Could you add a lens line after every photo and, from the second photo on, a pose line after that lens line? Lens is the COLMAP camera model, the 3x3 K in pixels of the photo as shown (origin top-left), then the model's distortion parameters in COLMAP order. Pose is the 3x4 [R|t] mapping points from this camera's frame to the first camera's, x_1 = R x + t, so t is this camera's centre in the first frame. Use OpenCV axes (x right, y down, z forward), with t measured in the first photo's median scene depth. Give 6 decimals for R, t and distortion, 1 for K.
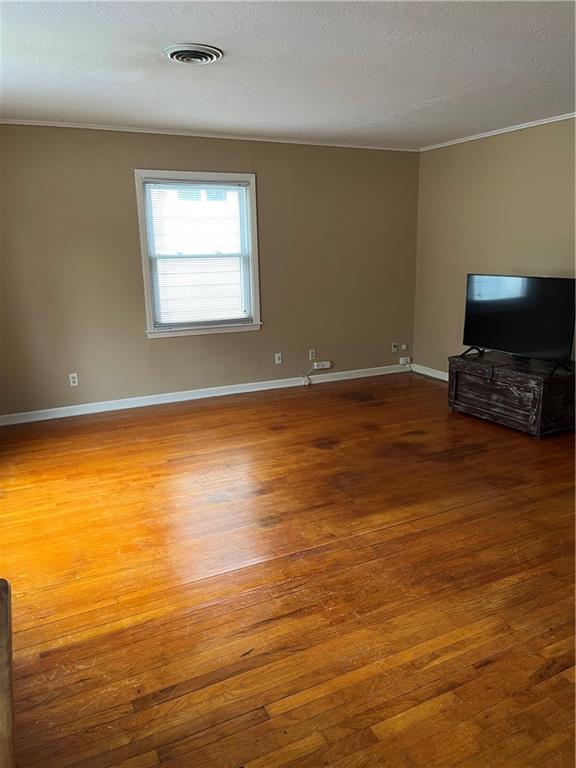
lens RADIAL K [[536.9, 0, 288.0], [0, 536.9, 384.0], [0, 0, 1]] dist [0.025240, -0.064625]
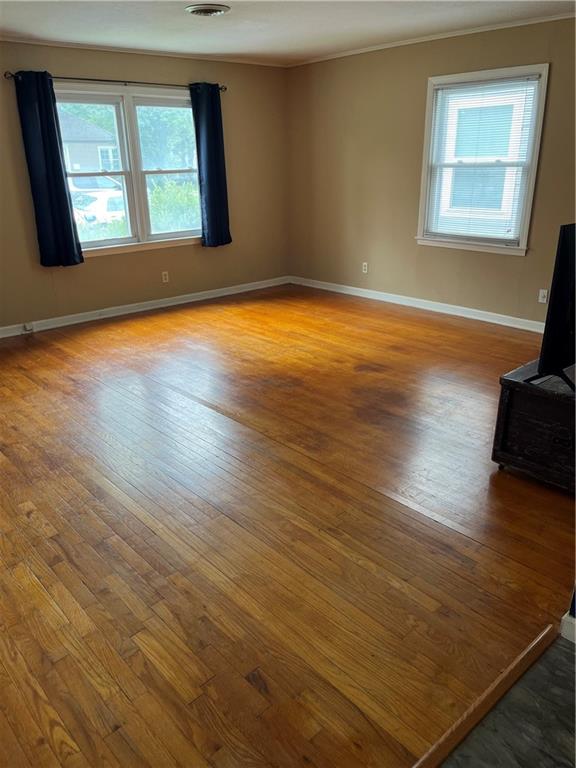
lens RADIAL K [[536.9, 0, 288.0], [0, 536.9, 384.0], [0, 0, 1]] dist [0.025240, -0.064625]
pose [[0.312507, 0.378323, -0.871327, 0.815040], [-0.215413, 0.921596, 0.322890, -0.136548], [0.925169, 0.086790, 0.369500, 0.440620]]
